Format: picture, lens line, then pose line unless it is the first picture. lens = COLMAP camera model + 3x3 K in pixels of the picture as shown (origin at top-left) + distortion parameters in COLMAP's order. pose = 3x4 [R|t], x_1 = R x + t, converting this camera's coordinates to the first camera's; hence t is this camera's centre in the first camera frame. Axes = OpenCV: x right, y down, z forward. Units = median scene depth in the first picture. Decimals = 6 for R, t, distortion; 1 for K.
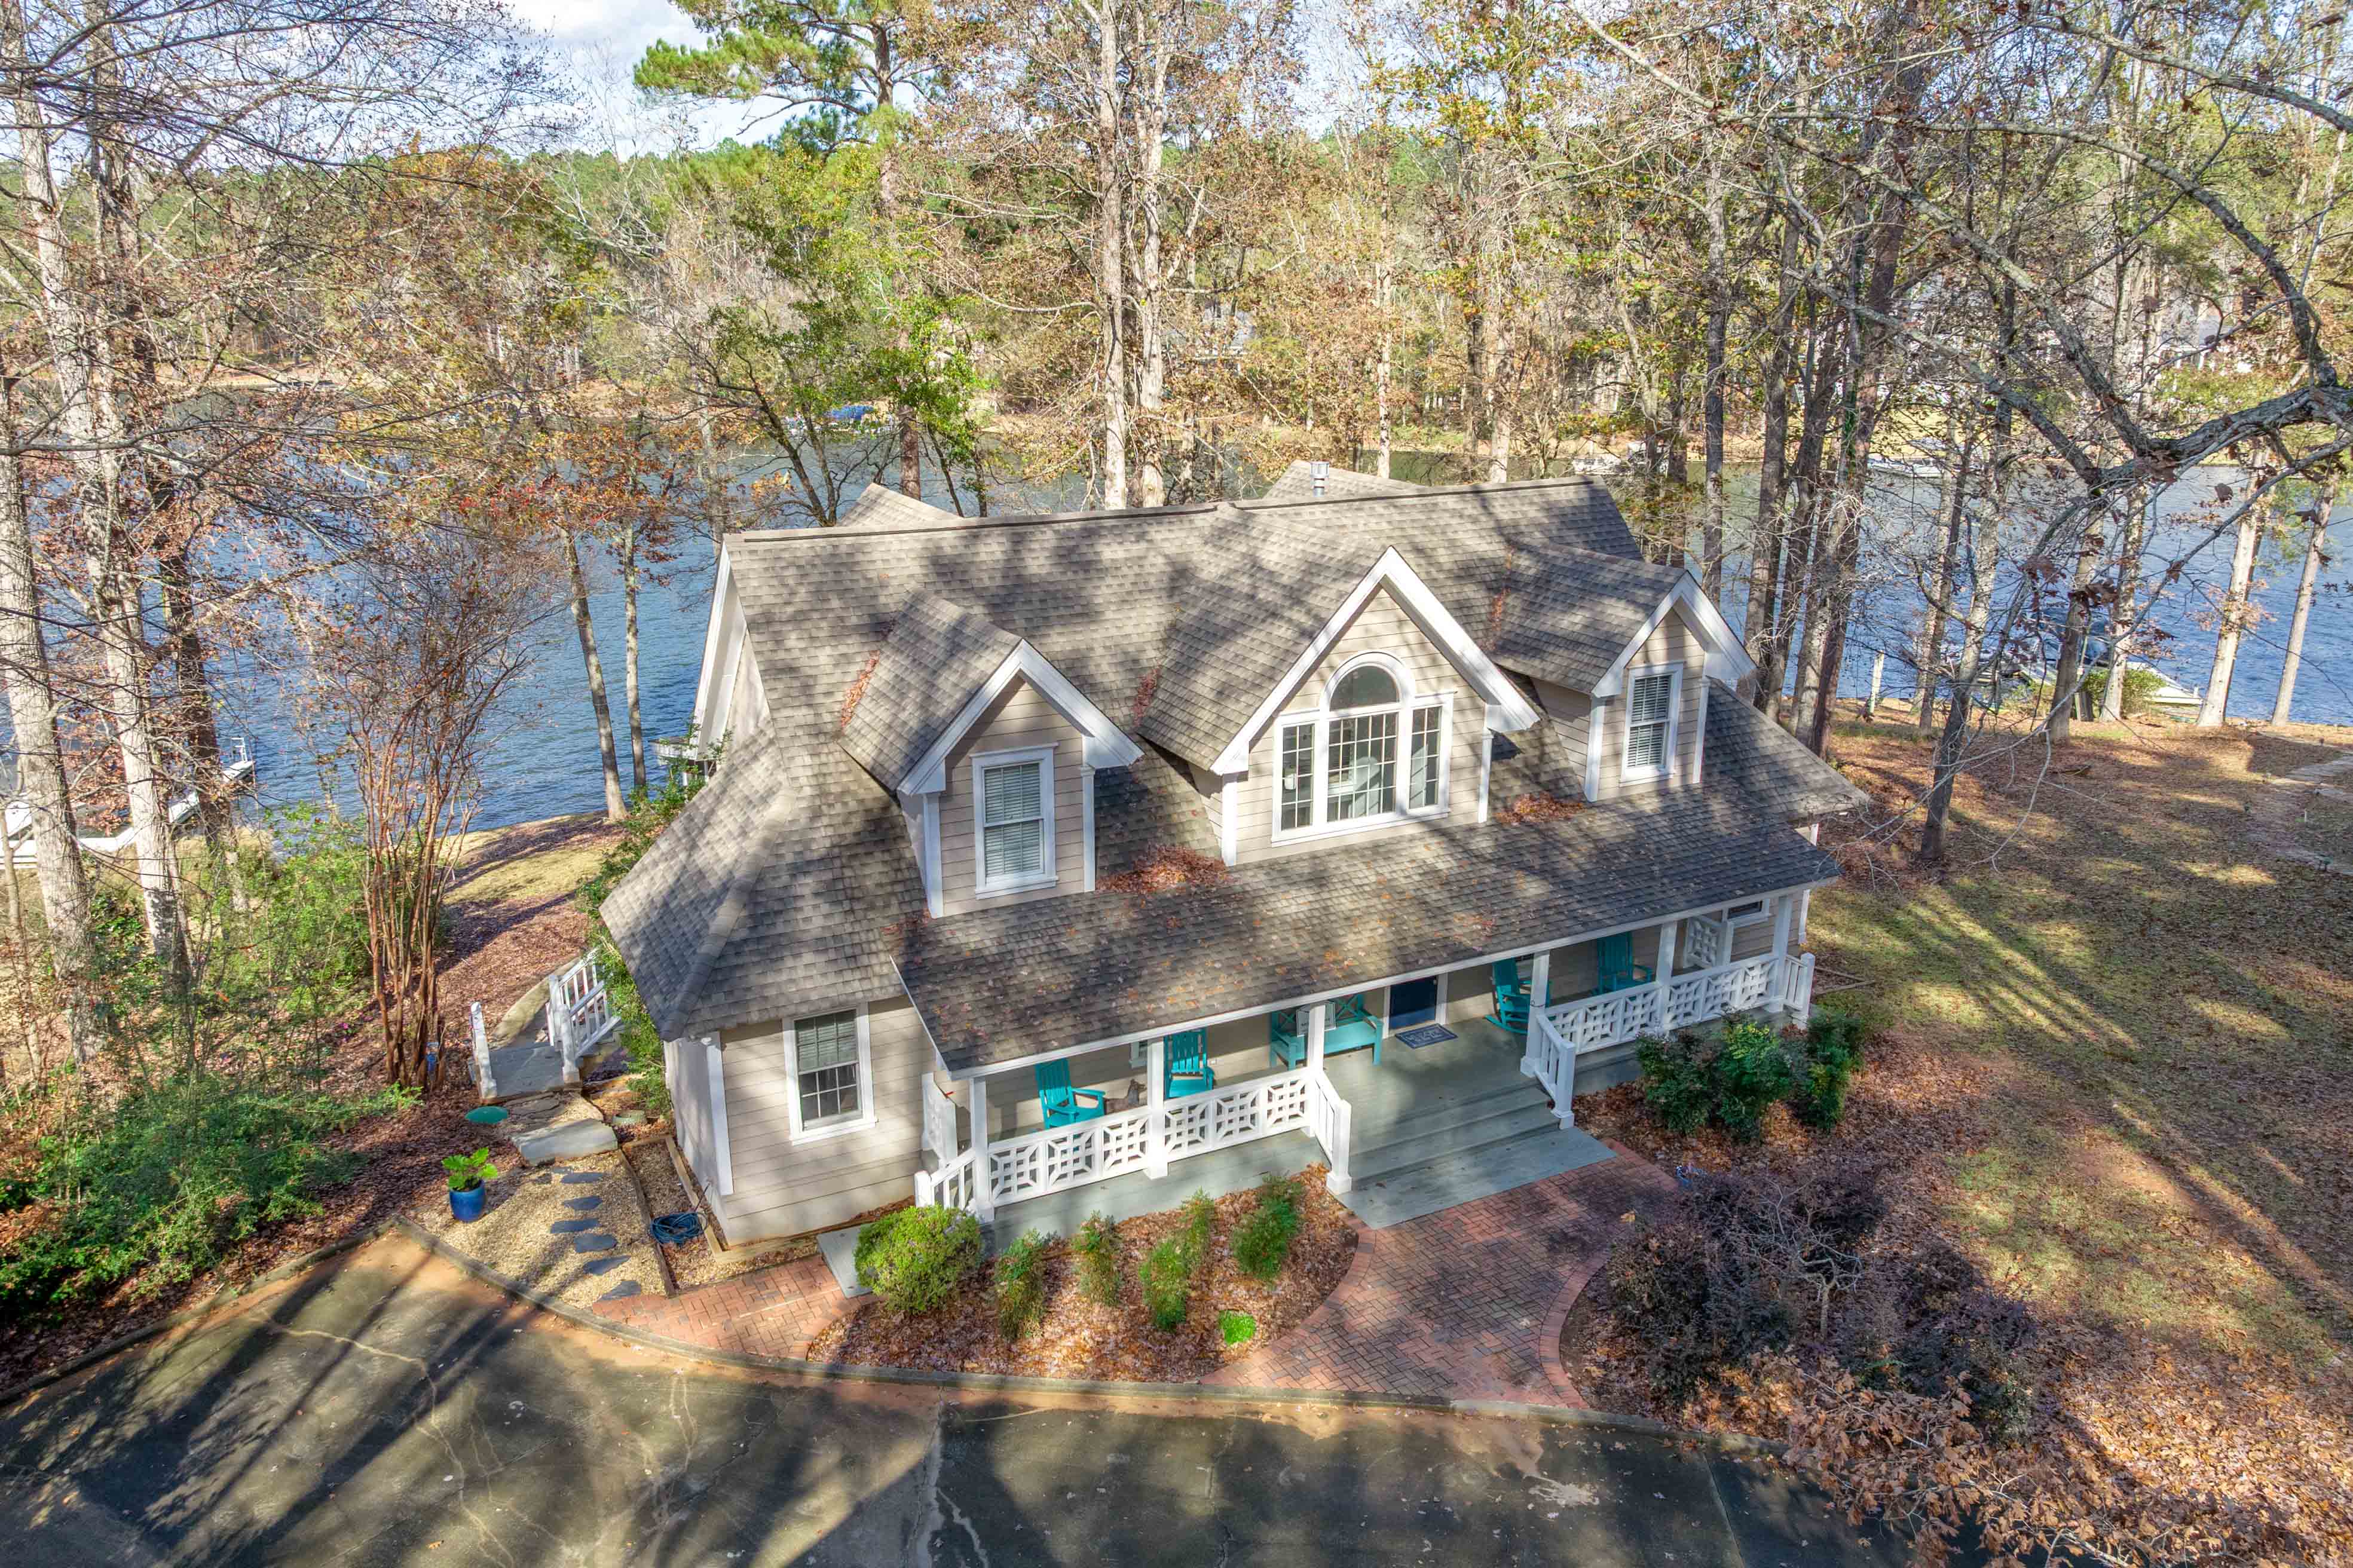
lens RADIAL K [[1639.9, 0, 1176.5], [0, 1639.9, 784.0], [0, 0, 1]] dist [-0.001677, -0.061272]
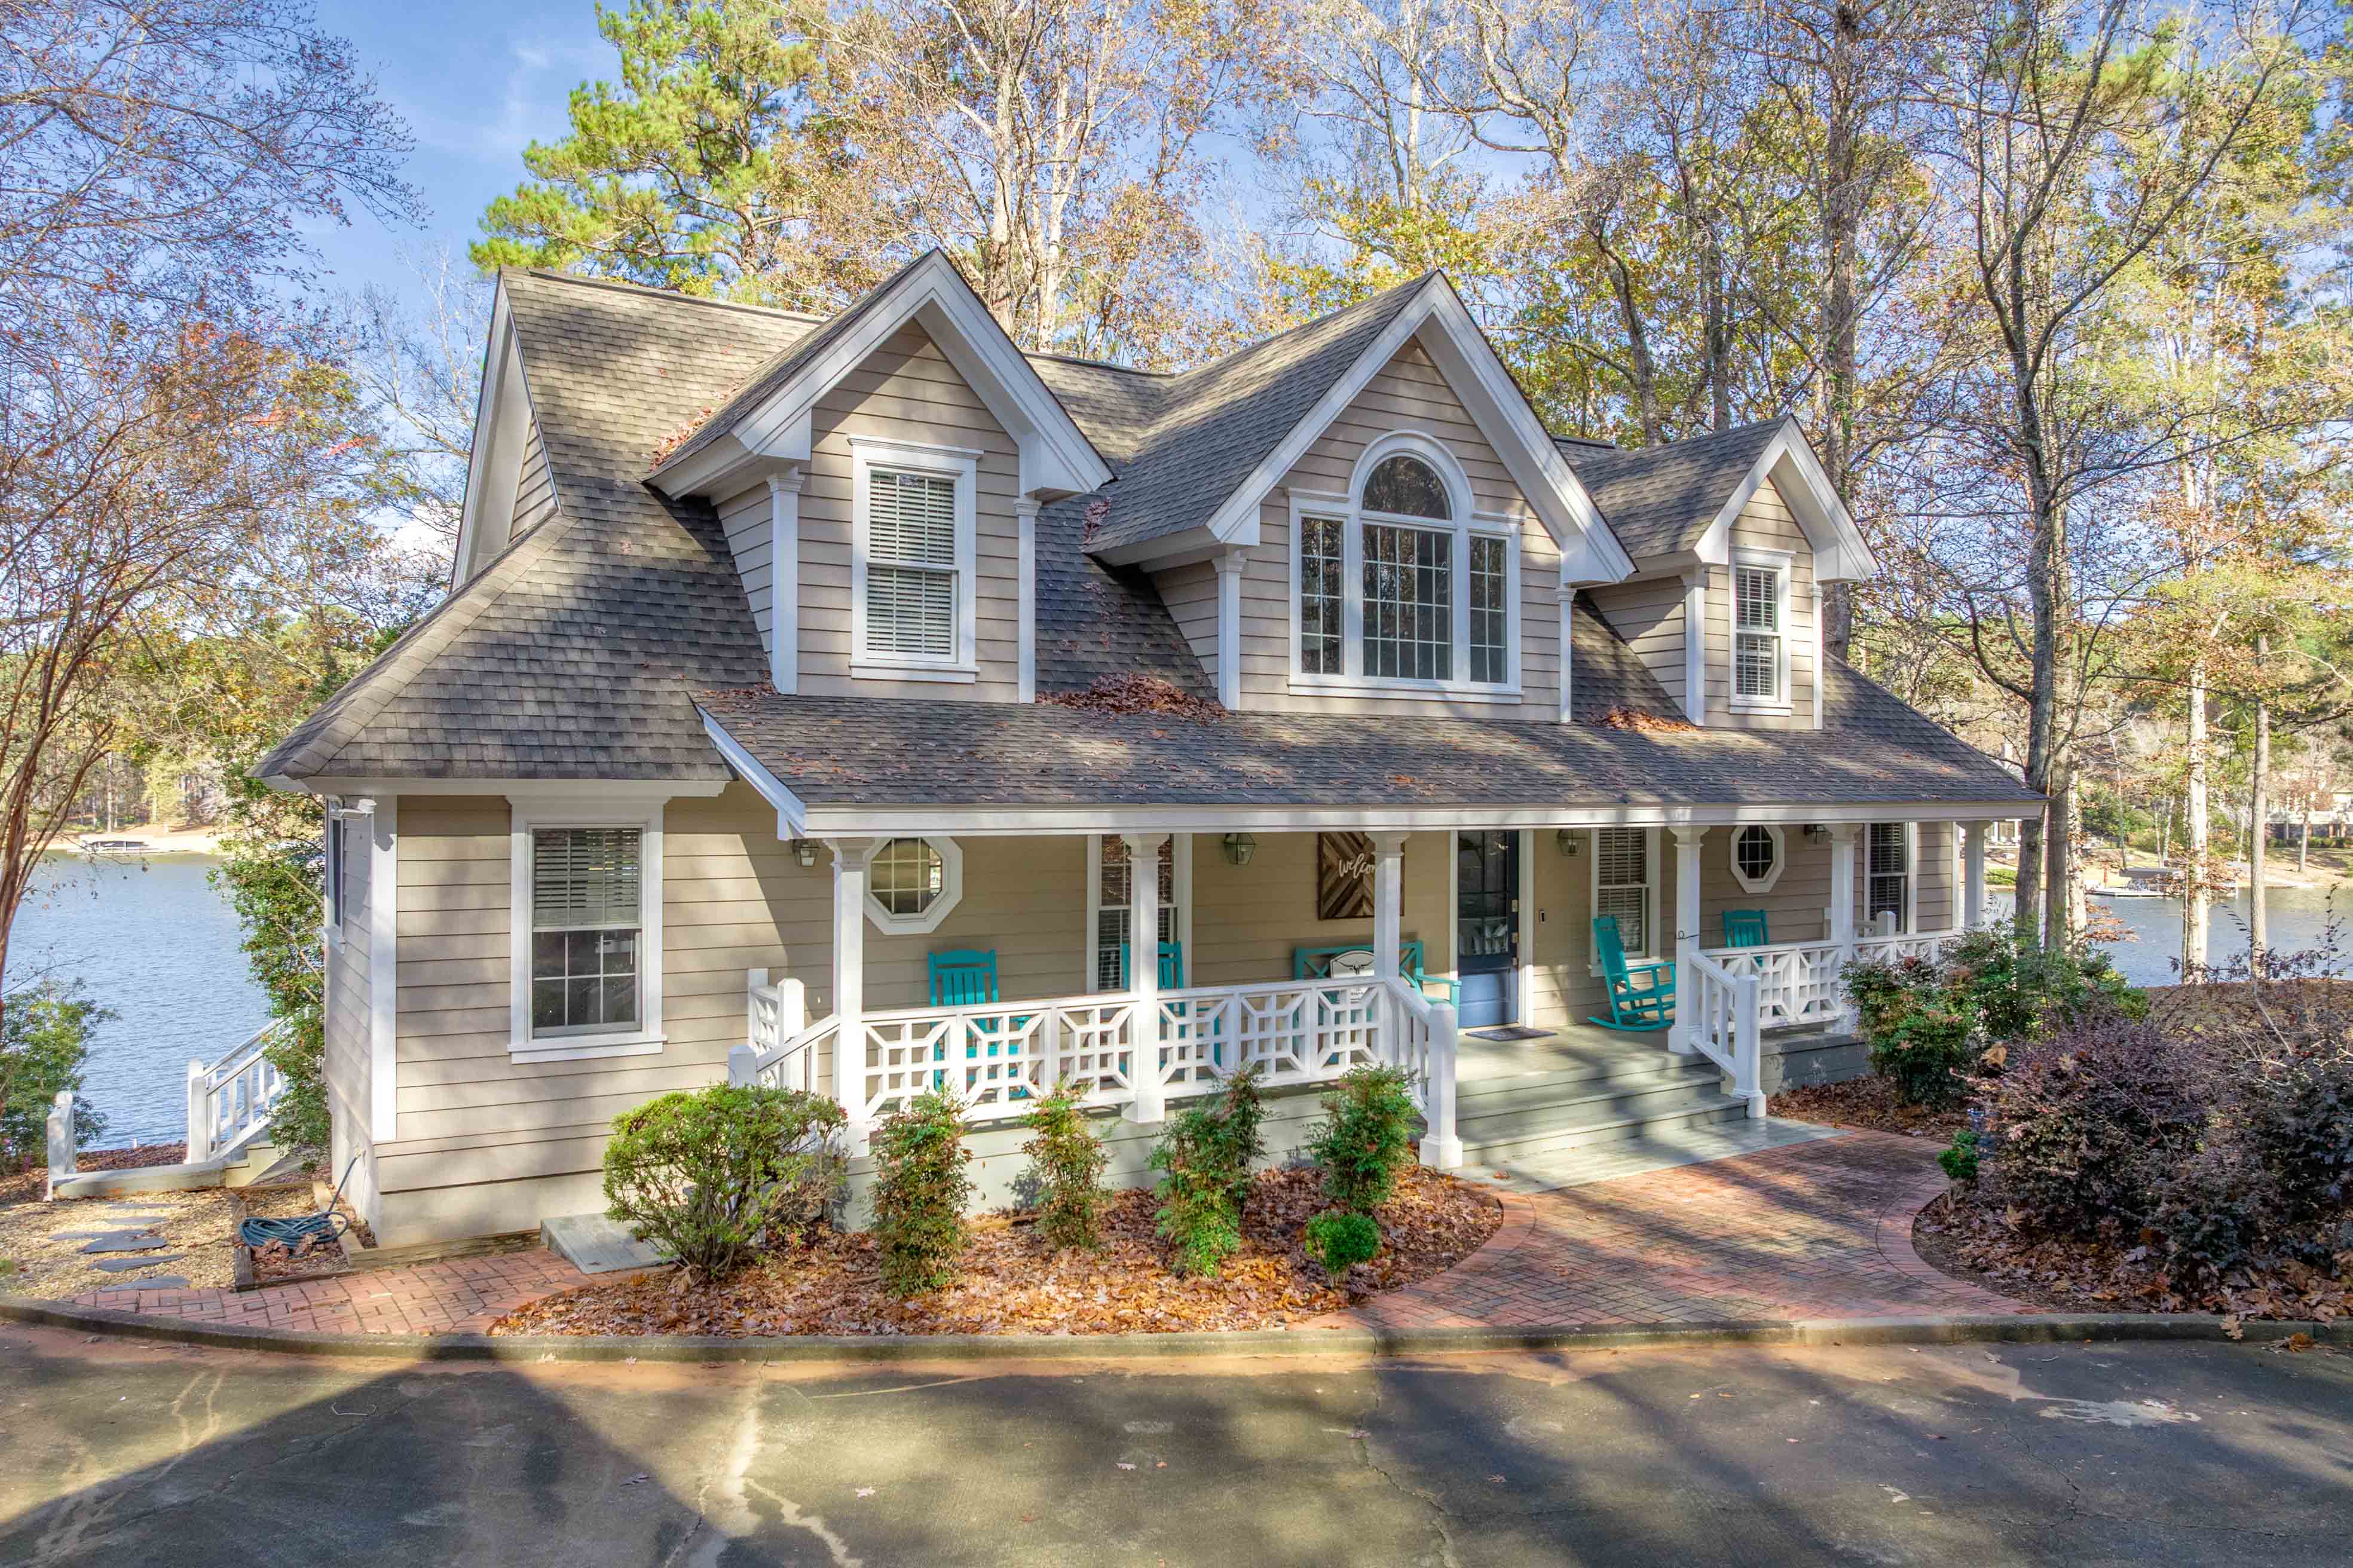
lens RADIAL K [[1639.9, 0, 1176.5], [0, 1639.9, 784.0], [0, 0, 1]] dist [-0.001677, -0.061272]
pose [[0.995910, -0.003022, 0.090305, -0.050822], [0.032407, 0.944890, -0.325780, 0.295735], [-0.084344, 0.327374, 0.941123, 0.377264]]
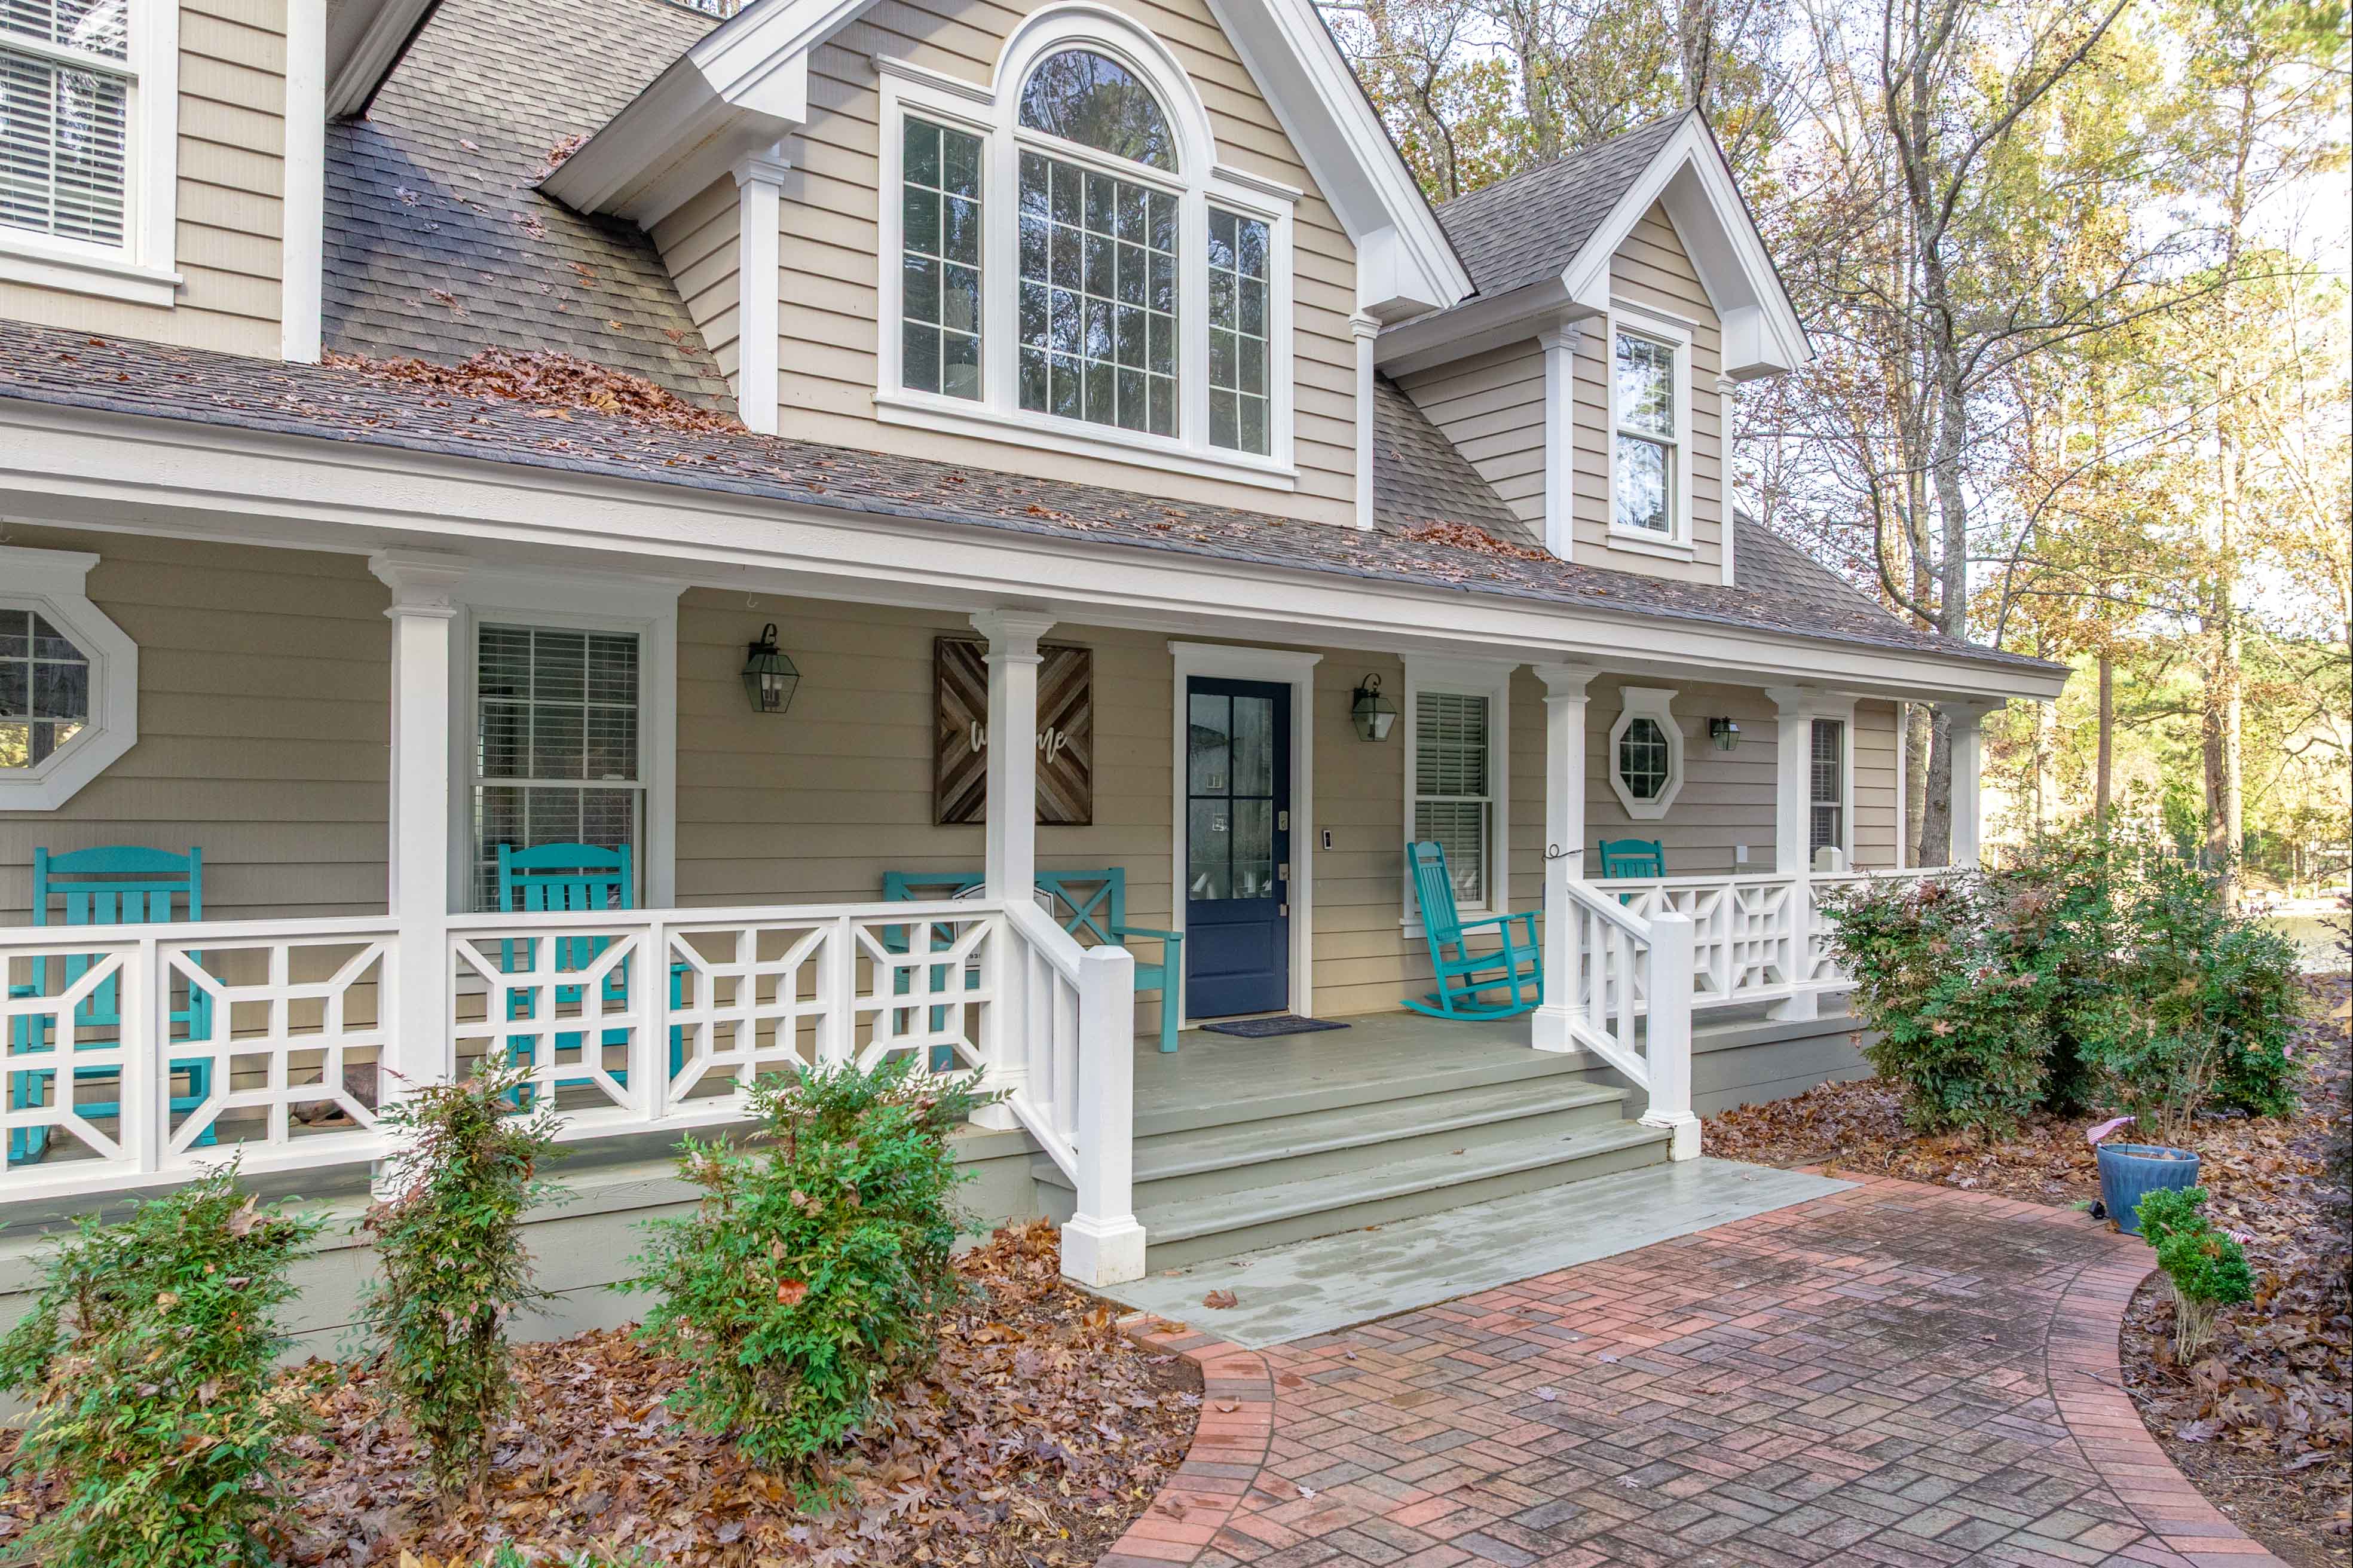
lens RADIAL K [[1639.9, 0, 1176.5], [0, 1639.9, 784.0], [0, 0, 1]] dist [-0.001677, -0.061272]
pose [[0.980369, 0.002151, 0.197158, 0.051137], [0.066048, 0.938588, -0.338659, 0.253907], [-0.185779, 0.345033, 0.920021, 0.667856]]
